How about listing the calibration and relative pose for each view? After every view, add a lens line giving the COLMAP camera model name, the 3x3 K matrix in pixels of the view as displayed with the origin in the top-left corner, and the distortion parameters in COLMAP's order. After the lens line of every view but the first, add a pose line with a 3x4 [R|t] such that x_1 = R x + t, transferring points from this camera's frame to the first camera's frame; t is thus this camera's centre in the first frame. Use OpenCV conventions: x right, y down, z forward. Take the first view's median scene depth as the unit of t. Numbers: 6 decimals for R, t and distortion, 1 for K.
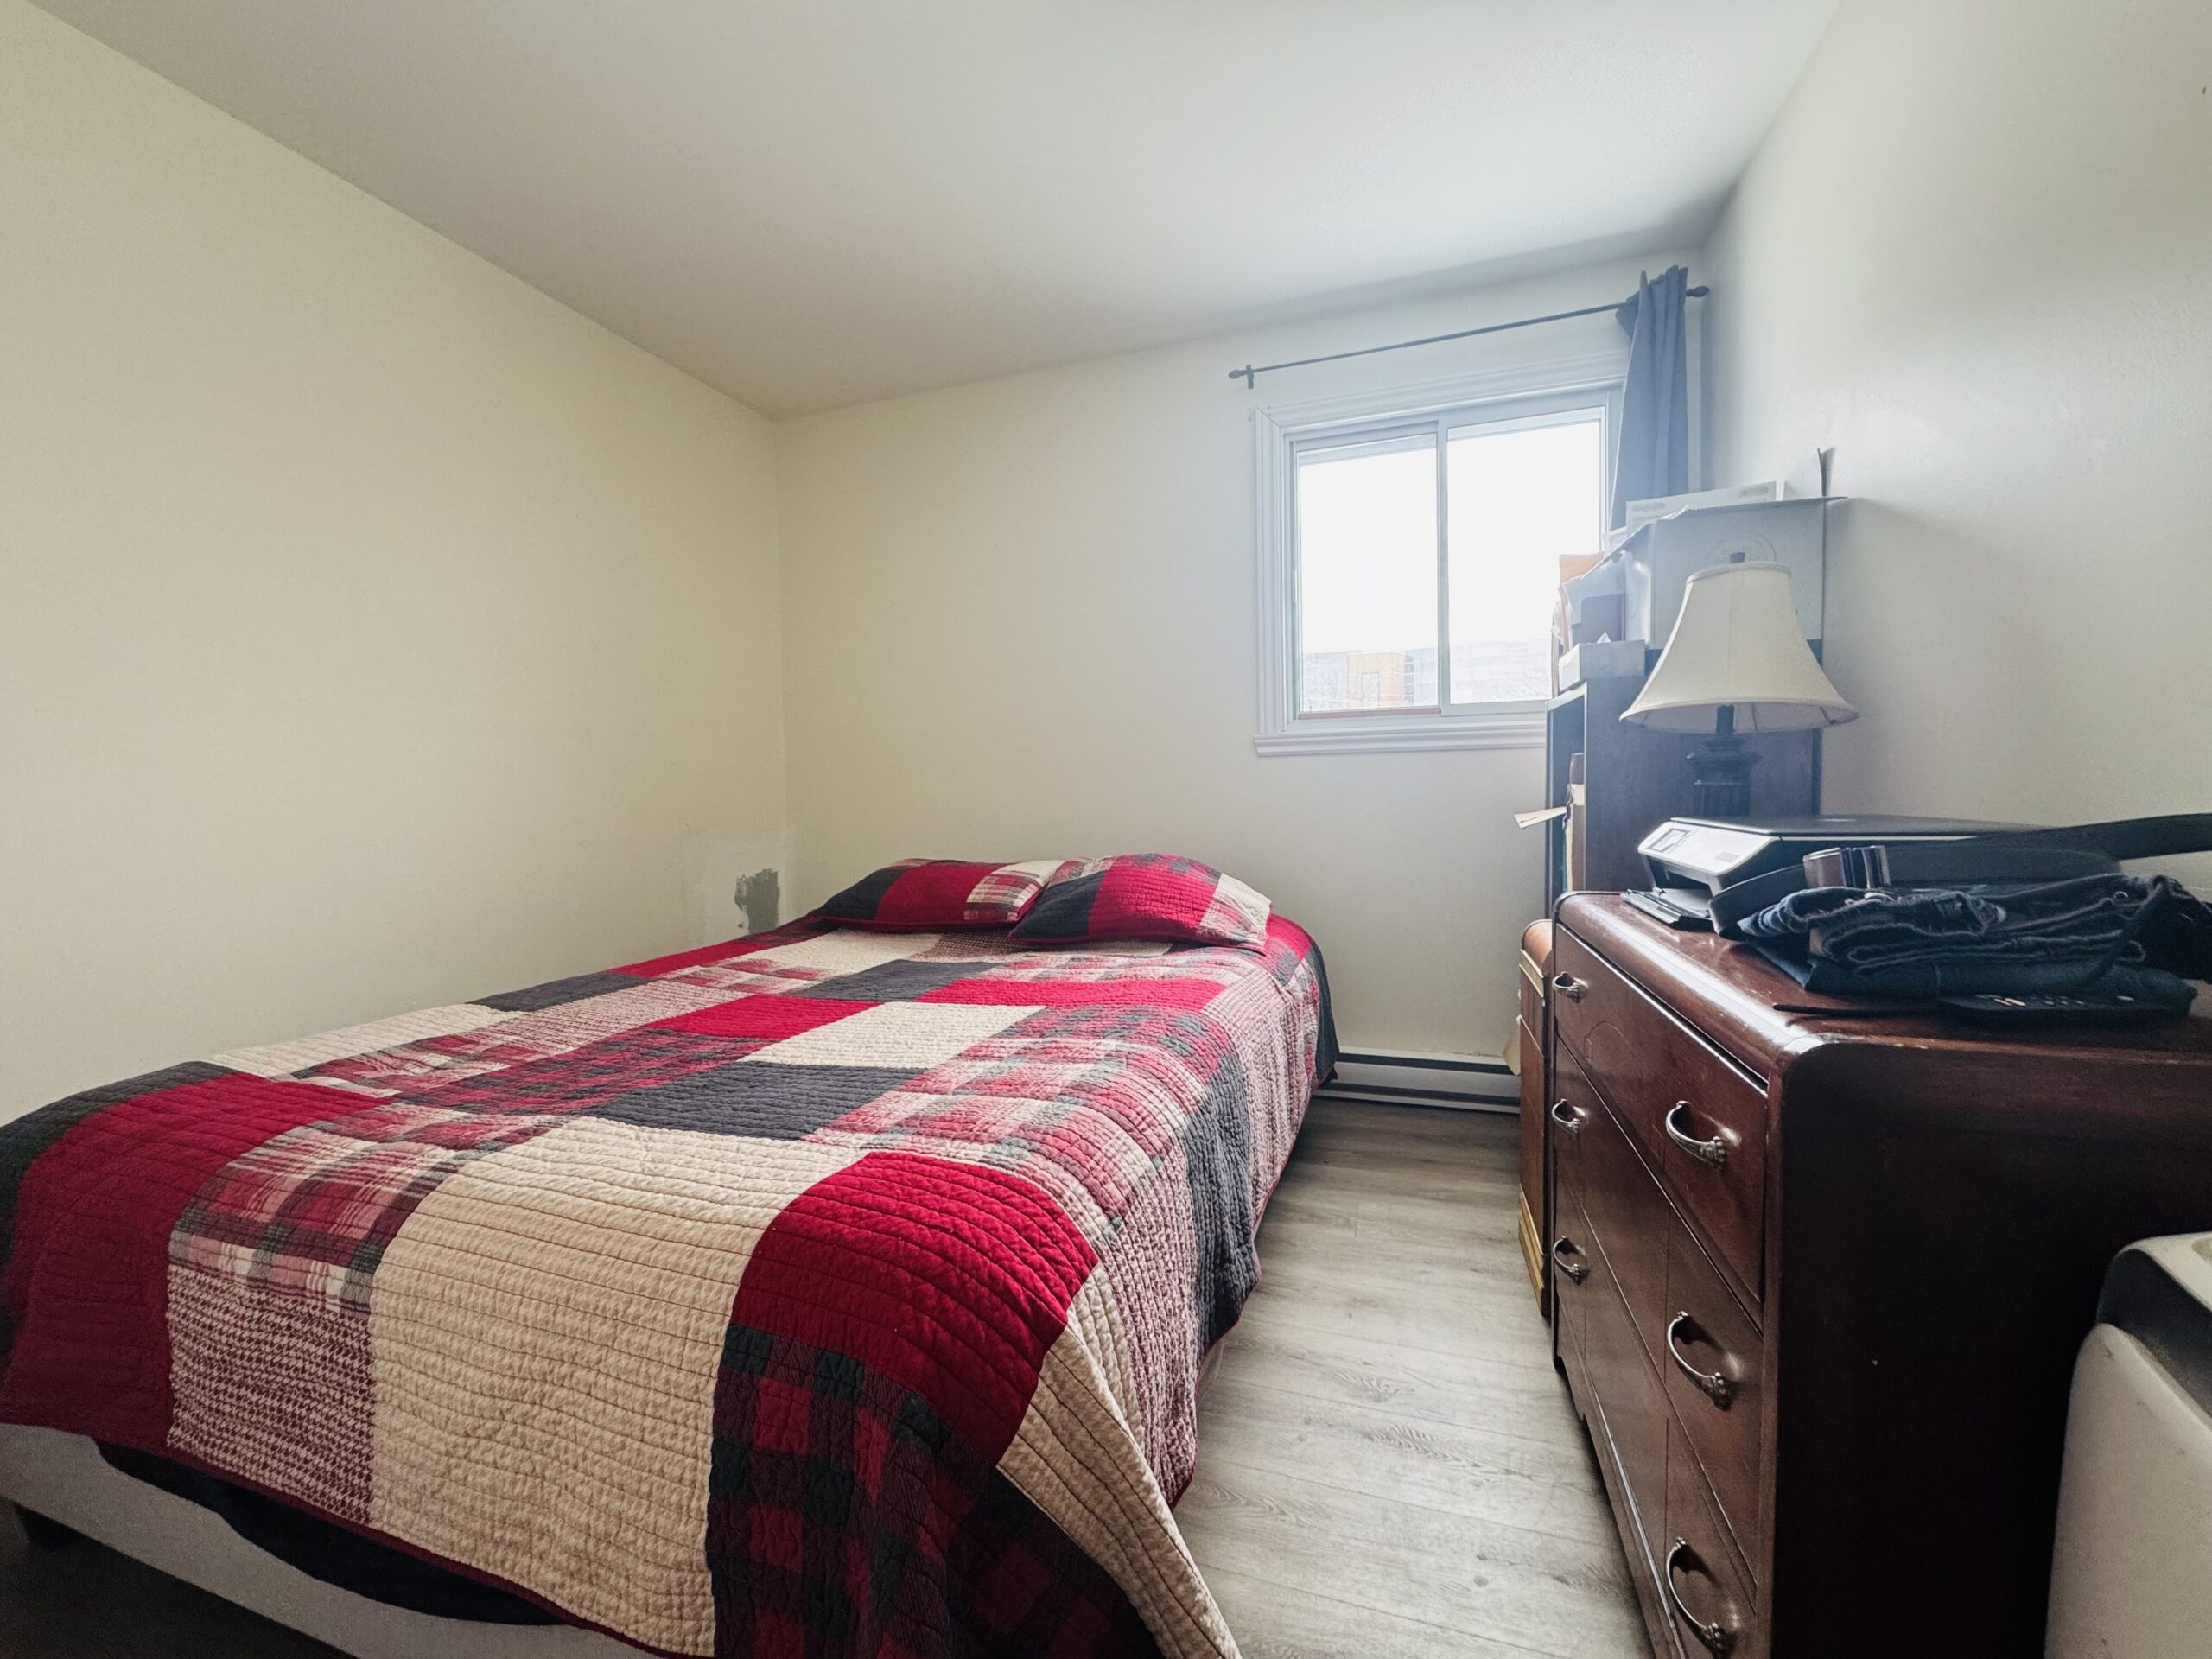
lens RADIAL K [[883.1, 0, 1106.0], [0, 883.1, 829.5], [0, 0, 1]] dist [0.000137, -0.000109]
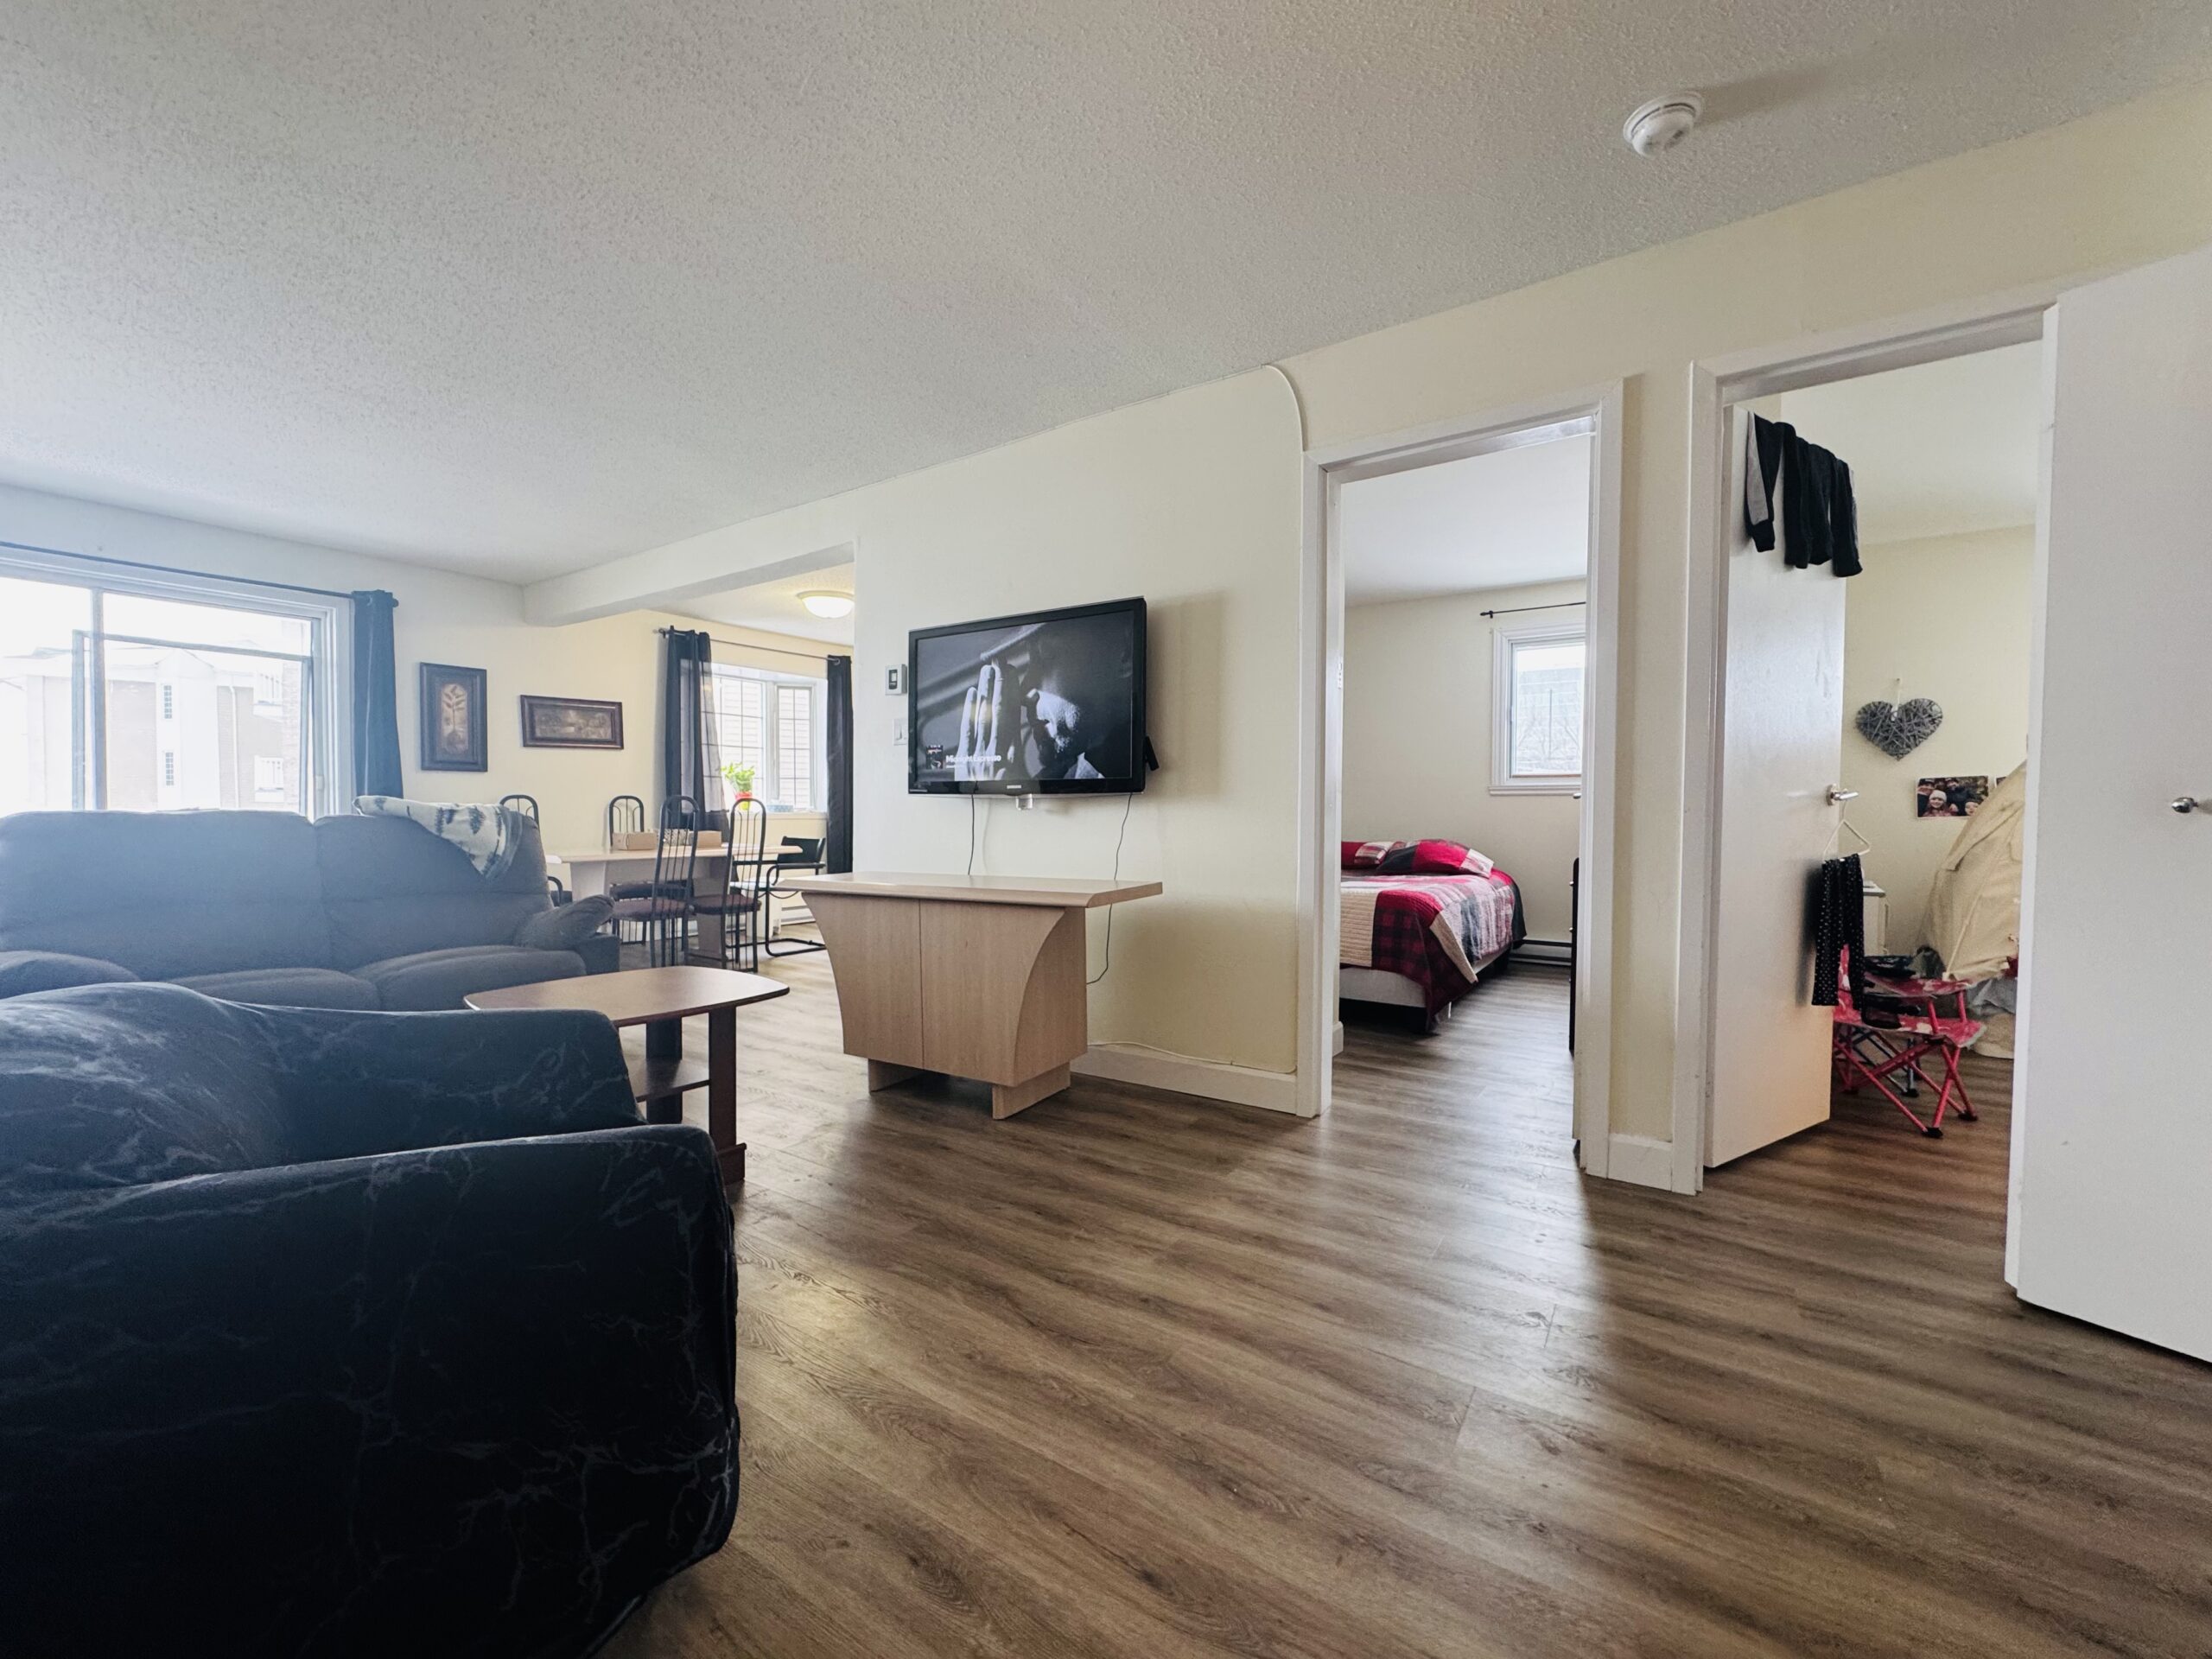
lens RADIAL K [[883.1, 0, 1106.0], [0, 883.1, 829.5], [0, 0, 1]] dist [0.000137, -0.000109]
pose [[0.967761, 0.029628, -0.250122, -0.216482], [-0.034134, 0.999323, -0.013694, 0.066594], [0.249547, 0.021790, 0.968117, -1.484528]]
